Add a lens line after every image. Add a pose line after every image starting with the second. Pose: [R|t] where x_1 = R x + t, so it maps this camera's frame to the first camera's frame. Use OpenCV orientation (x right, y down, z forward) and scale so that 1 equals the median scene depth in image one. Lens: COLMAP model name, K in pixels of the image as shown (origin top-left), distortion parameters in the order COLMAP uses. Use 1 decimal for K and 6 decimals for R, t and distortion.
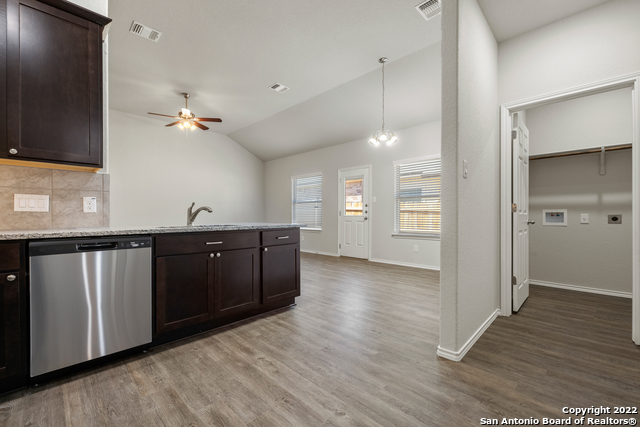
lens RADIAL K [[271.4, 0, 319.3], [0, 271.4, 216.6], [0, 0, 1]] dist [-0.001719, -0.000428]
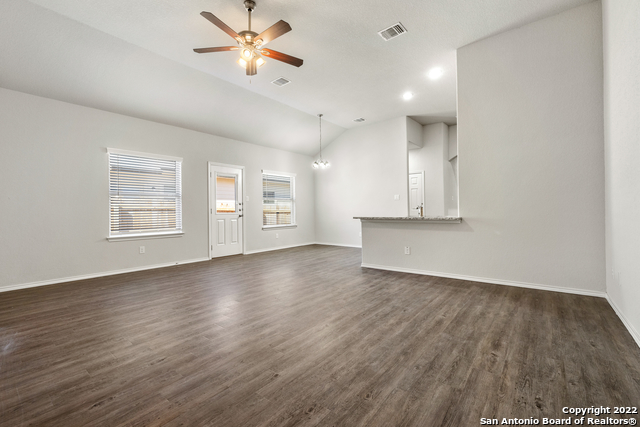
lens RADIAL K [[277.6, 0, 318.2], [0, 277.6, 211.8], [0, 0, 1]] dist [-0.001397, -0.000251]
pose [[-0.087542, -0.000557, 0.996161, -2.570018], [0.017383, 0.999847, 0.002086, -0.016102], [-0.996009, 0.017499, -0.087519, 2.153016]]
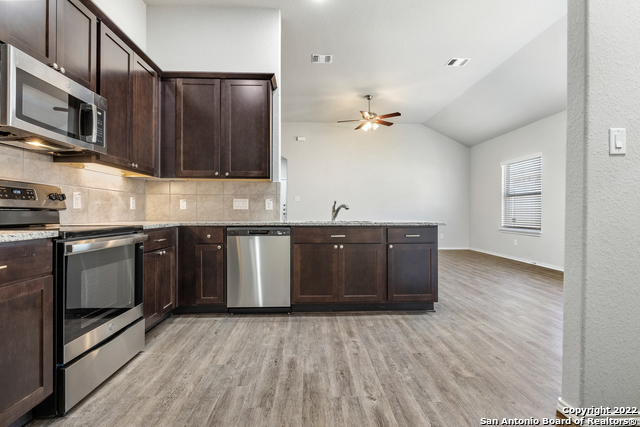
lens RADIAL K [[314.3, 0, 320.0], [0, 314.3, 213.5], [0, 0, 1]] dist [-0.002210, -0.000391]
pose [[0.728331, 0.005714, -0.685202, 0.478414], [-0.004771, 0.999983, 0.003269, -0.002712], [0.685209, 0.000888, 0.728346, -0.026330]]
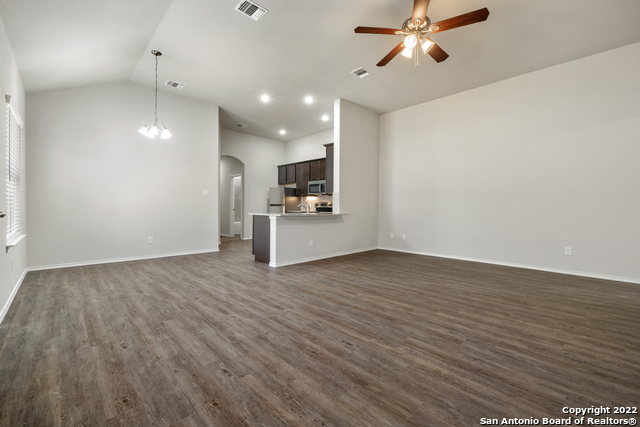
lens RADIAL K [[271.4, 0, 319.3], [0, 271.4, 216.6], [0, 0, 1]] dist [-0.001719, -0.000428]
pose [[-0.999431, -0.008954, 0.032521, -0.740971], [-0.007808, 0.999350, 0.035187, -0.019723], [-0.032815, 0.034913, -0.998851, 3.653710]]
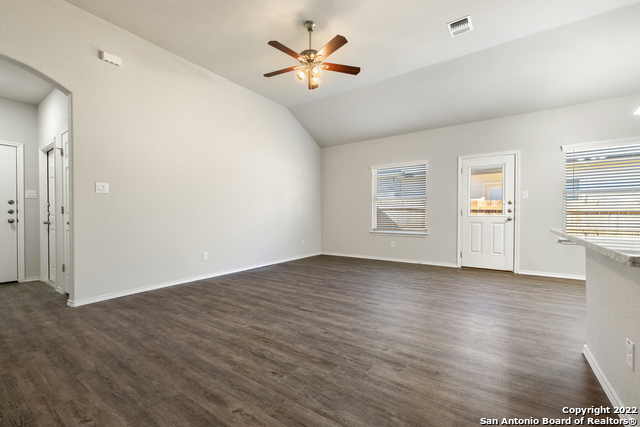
lens RADIAL K [[271.4, 0, 319.3], [0, 271.4, 216.6], [0, 0, 1]] dist [-0.001719, -0.000428]
pose [[0.986848, -0.003310, 0.161616, -1.346203], [0.002740, 0.999989, 0.003749, -0.012148], [-0.161627, -0.003257, 0.986847, 0.868378]]
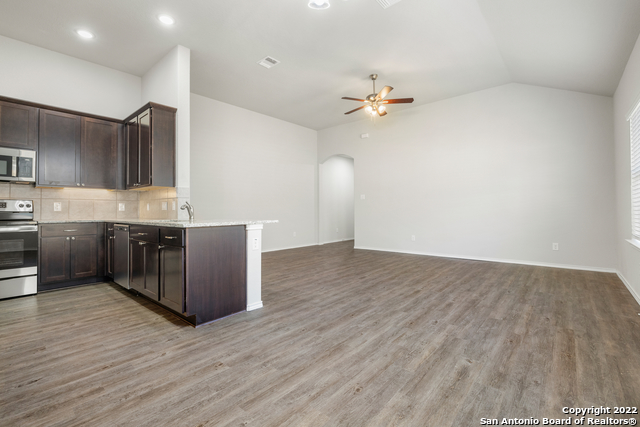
lens RADIAL K [[284.3, 0, 320.0], [0, 284.3, 213.5], [0, 0, 1]] dist [-0.001381, 0.000823]
pose [[0.059873, 0.012989, -0.998121, 1.028928], [0.003030, 0.999908, 0.013194, -0.018519], [0.998201, -0.003815, 0.059828, 1.800805]]
